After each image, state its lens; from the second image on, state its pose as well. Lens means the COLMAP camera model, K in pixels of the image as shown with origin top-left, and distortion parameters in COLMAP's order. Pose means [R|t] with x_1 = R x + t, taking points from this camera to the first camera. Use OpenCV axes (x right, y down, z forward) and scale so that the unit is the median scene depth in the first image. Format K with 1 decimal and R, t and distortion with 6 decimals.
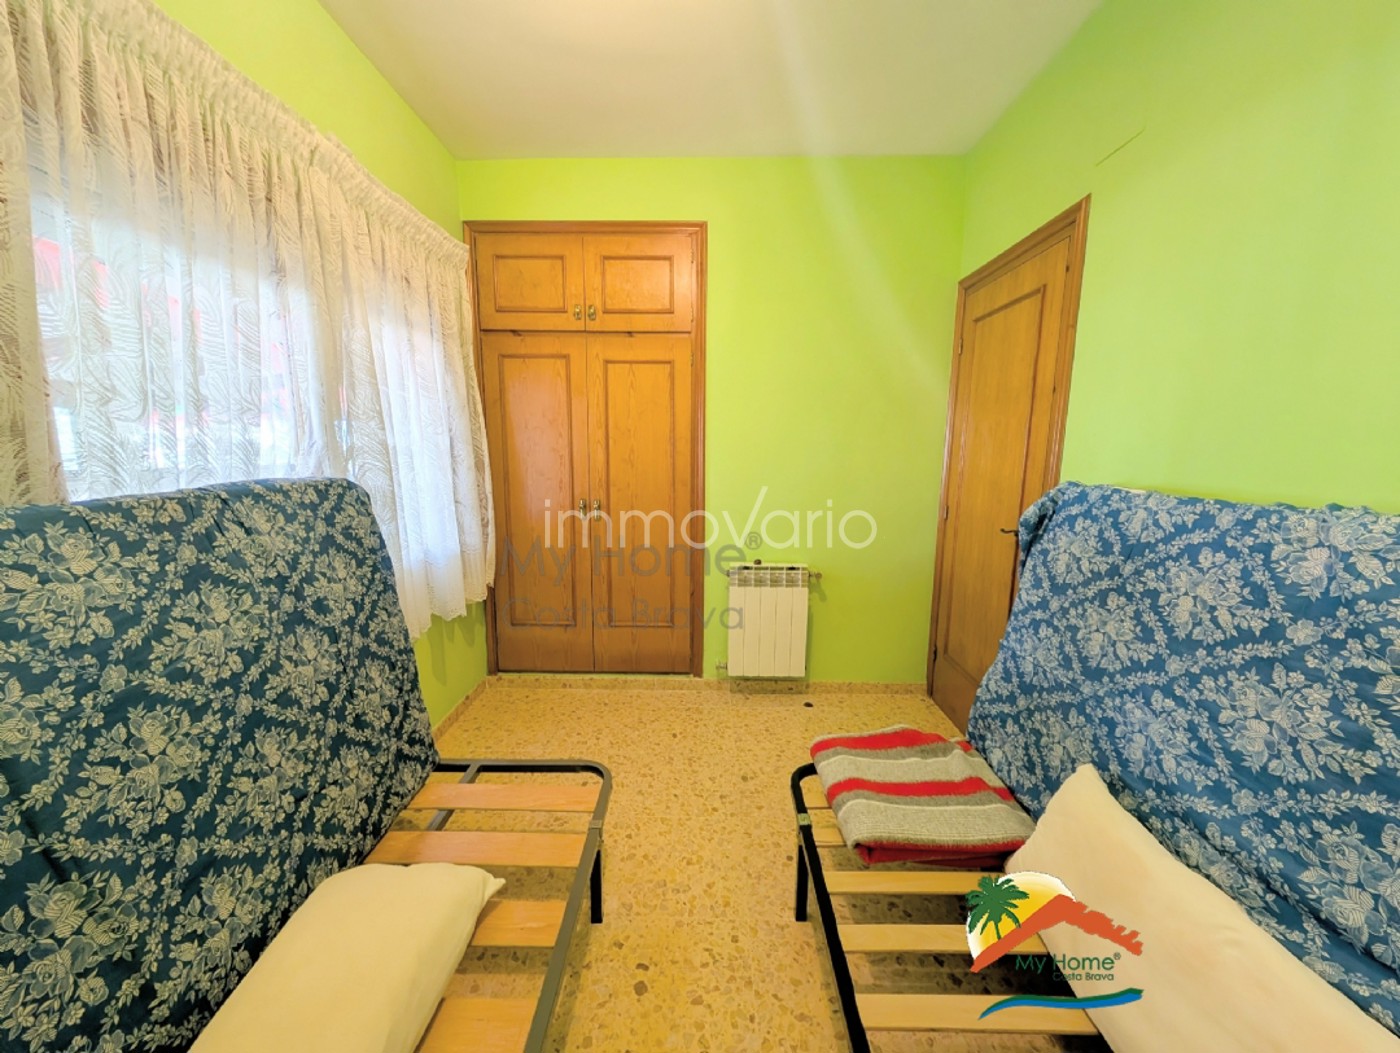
lens RADIAL K [[522.7, 0, 702.5], [0, 522.7, 529.0], [0, 0, 1]] dist [0.000714, 0.000067]
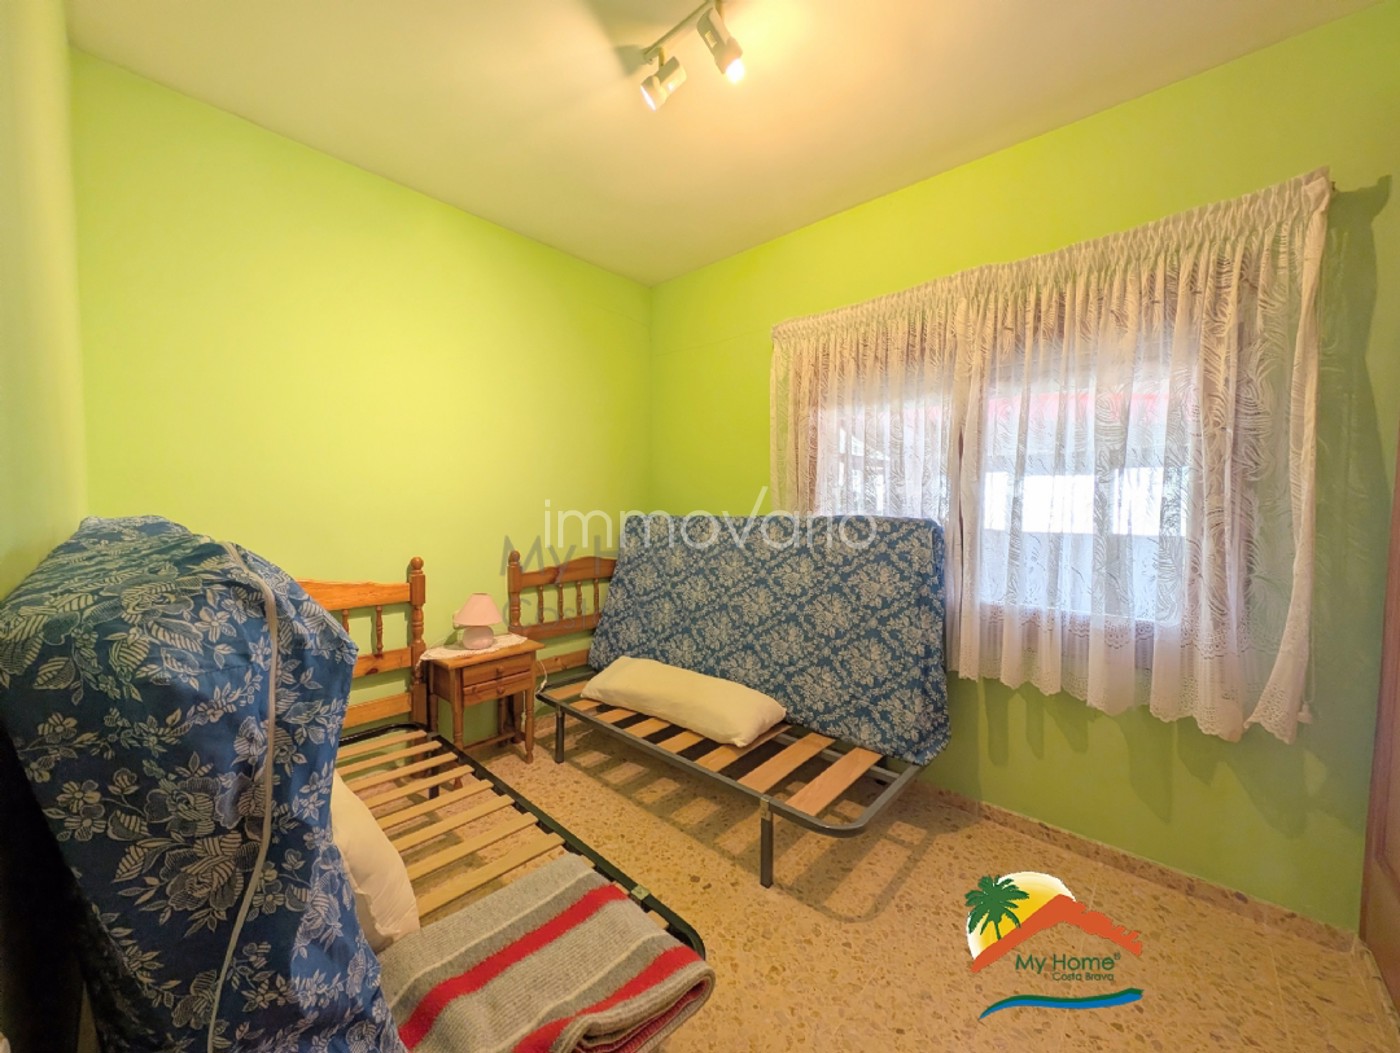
lens RADIAL K [[522.7, 0, 700.7], [0, 522.7, 525.2], [0, 0, 1]] dist [0.000714, 0.000067]
pose [[-0.677903, 0.016785, -0.734960, 0.962722], [-0.123820, 0.982850, 0.136654, -0.257268], [0.724649, 0.183641, -0.664199, 1.938181]]
